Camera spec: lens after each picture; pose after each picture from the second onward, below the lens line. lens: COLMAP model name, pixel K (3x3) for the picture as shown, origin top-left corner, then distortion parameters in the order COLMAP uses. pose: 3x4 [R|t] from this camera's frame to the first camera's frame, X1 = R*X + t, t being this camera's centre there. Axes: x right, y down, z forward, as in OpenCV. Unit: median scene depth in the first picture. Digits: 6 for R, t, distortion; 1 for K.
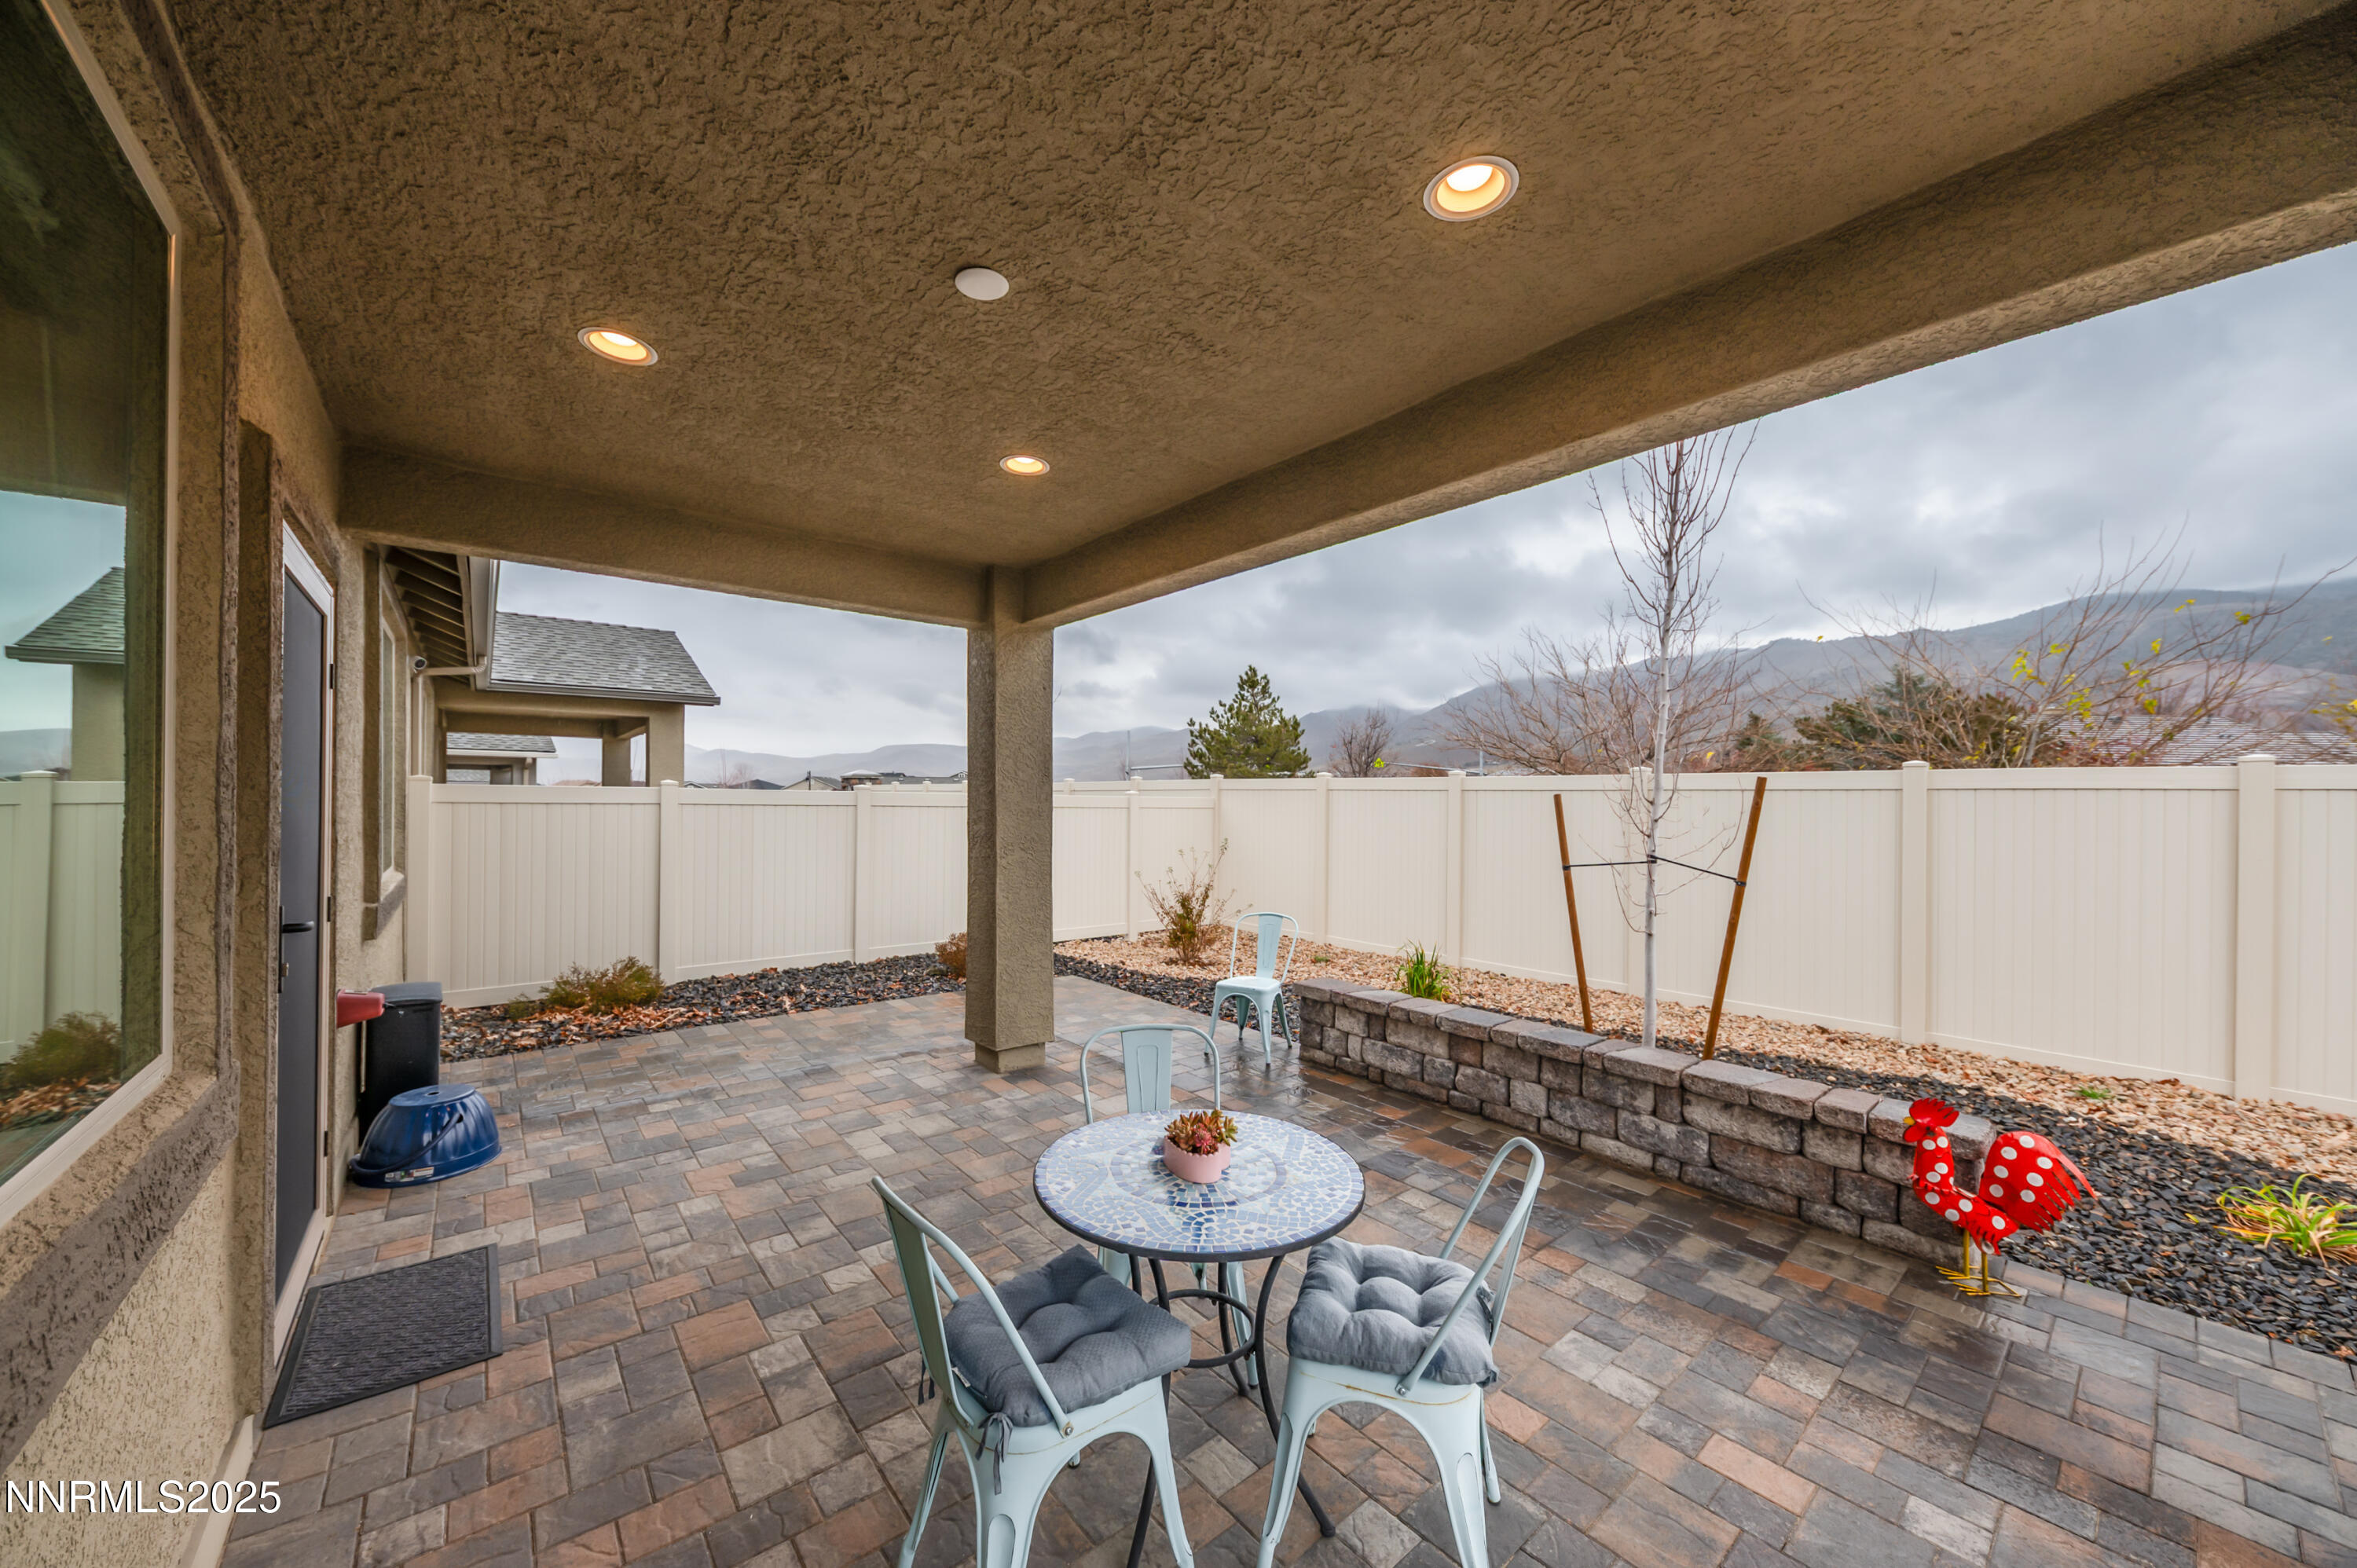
lens RADIAL K [[839.7, 0, 1113.7], [0, 839.7, 800.4], [0, 0, 1]] dist [-0.000487, -0.000005]
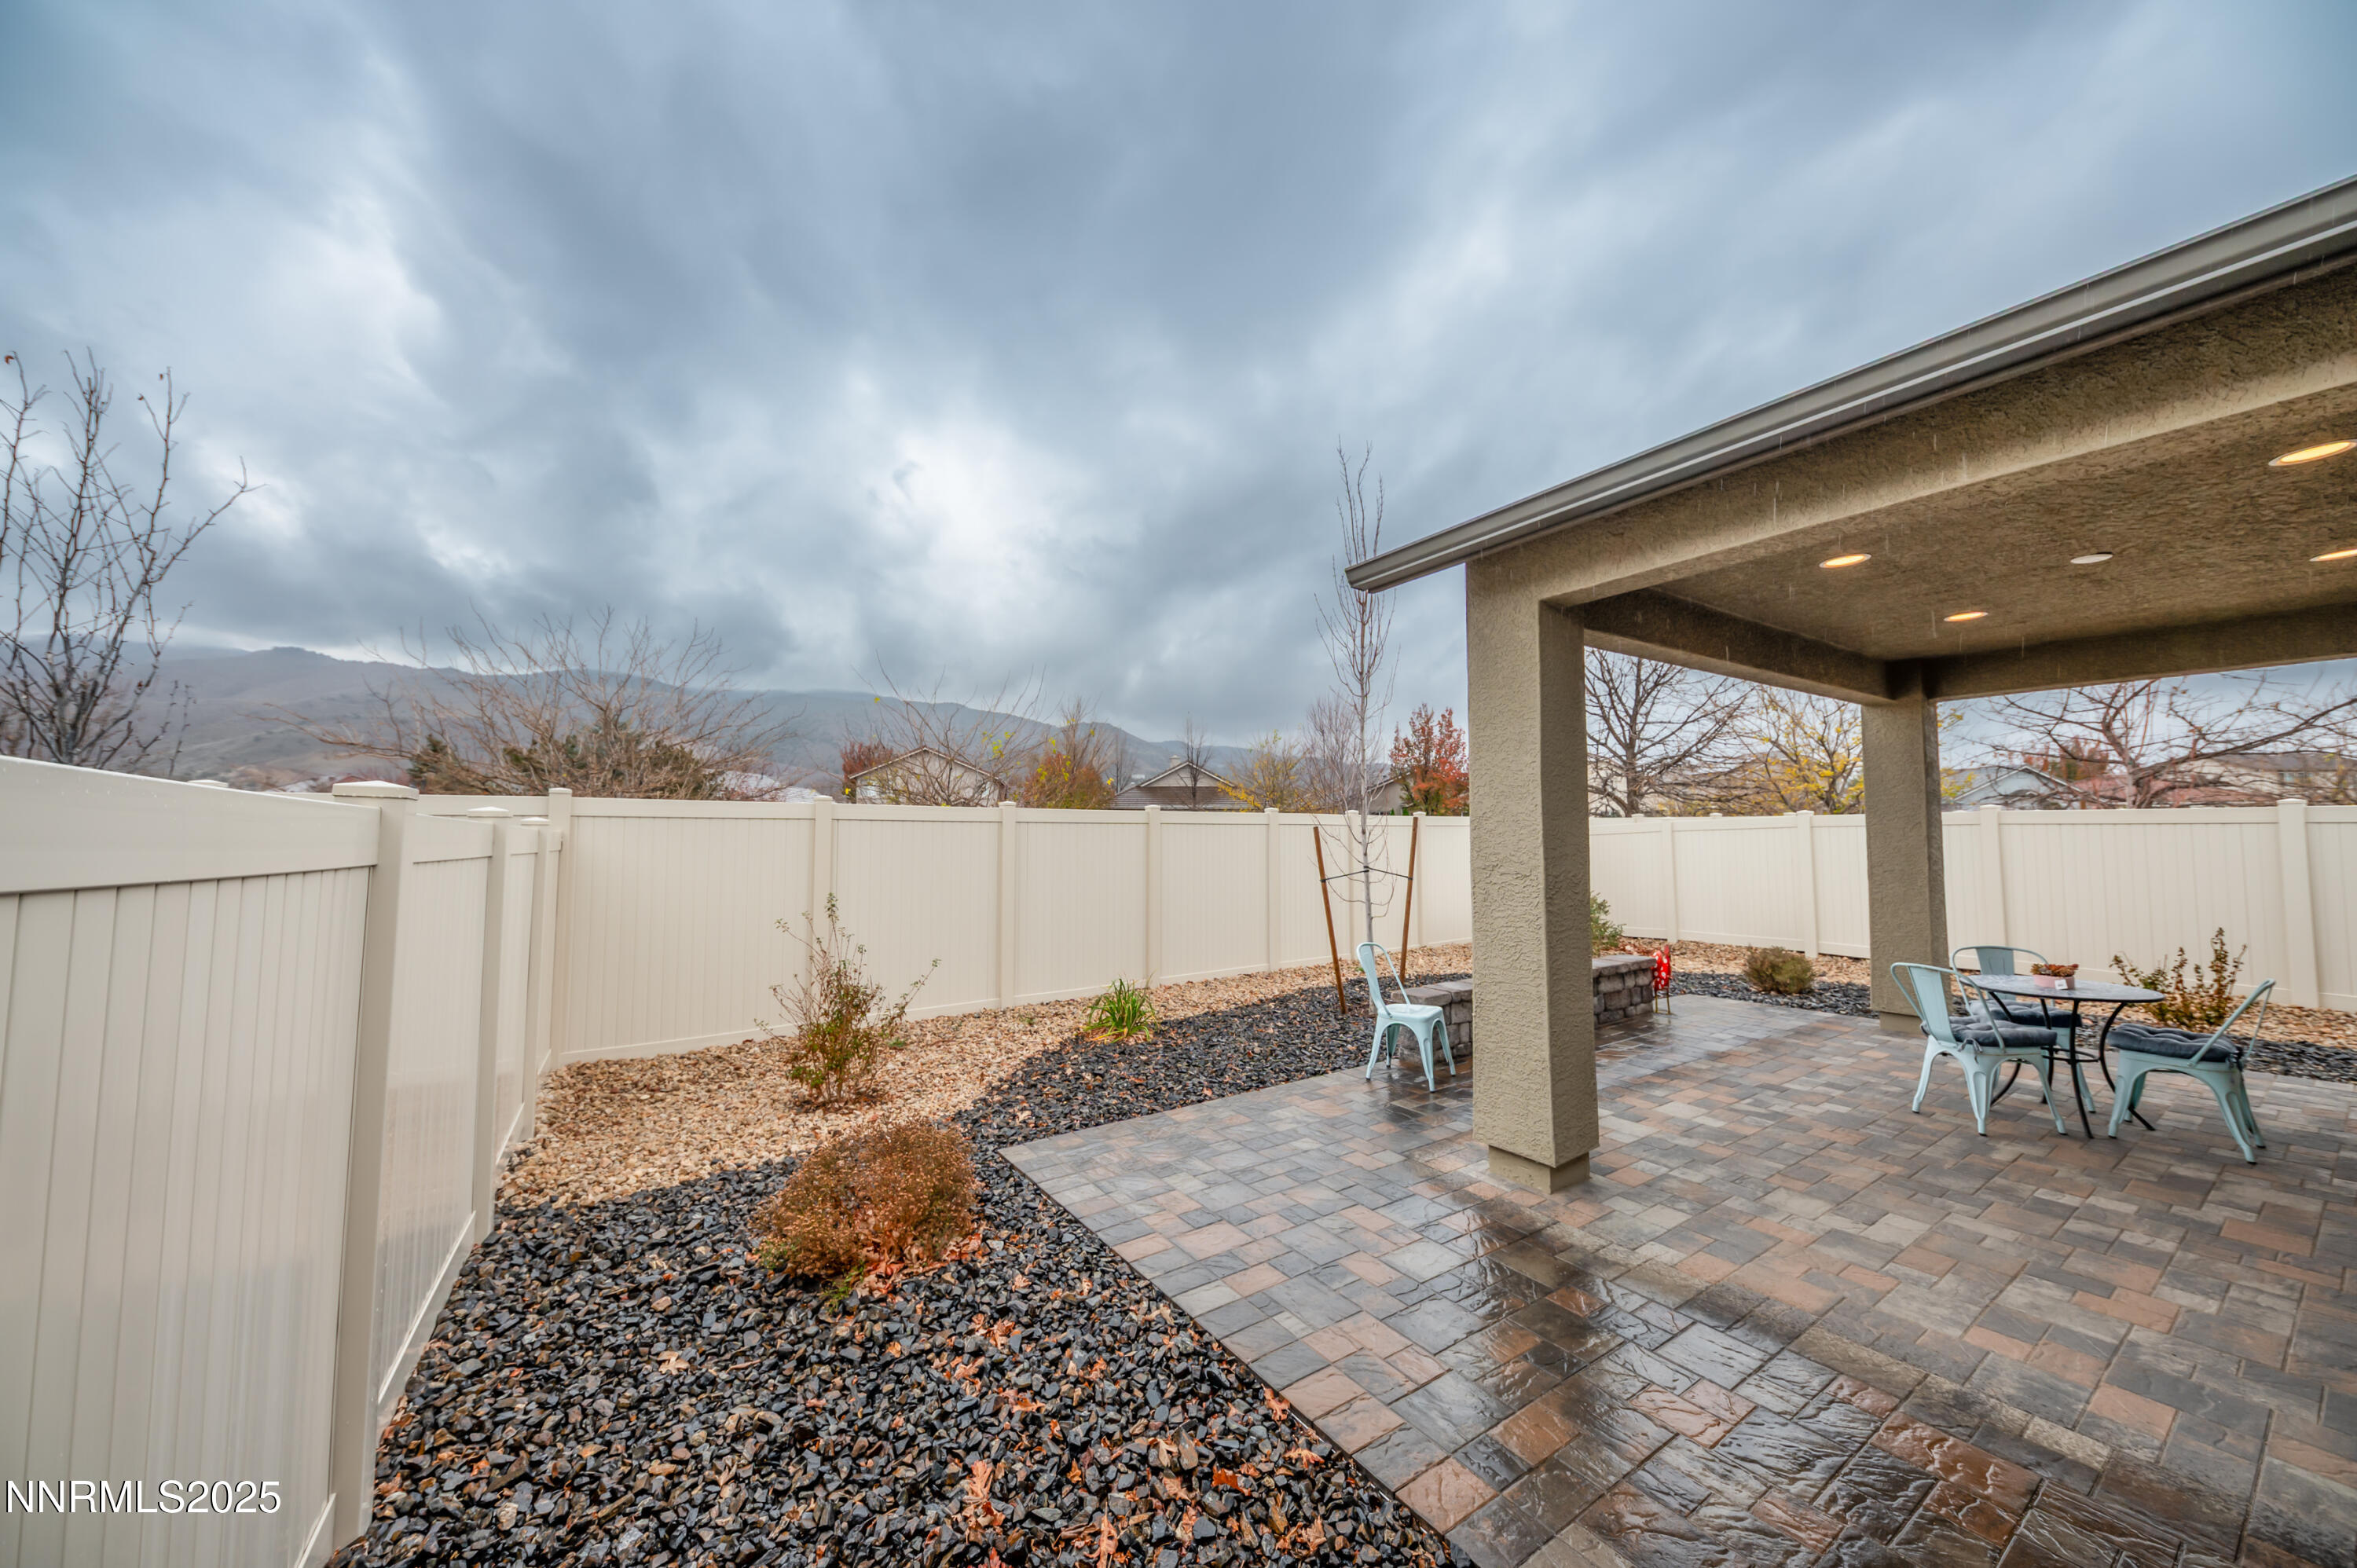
lens RADIAL K [[787.7, 0, 1224.0], [0, 787.7, 789.5], [0, 0, 1]] dist [0.011704, -0.003823]
pose [[0.053848, 0.039195, 0.997780, -0.941433], [-0.000692, 0.999231, -0.039215, -0.023061], [-0.998549, 0.001422, 0.053834, 1.313154]]
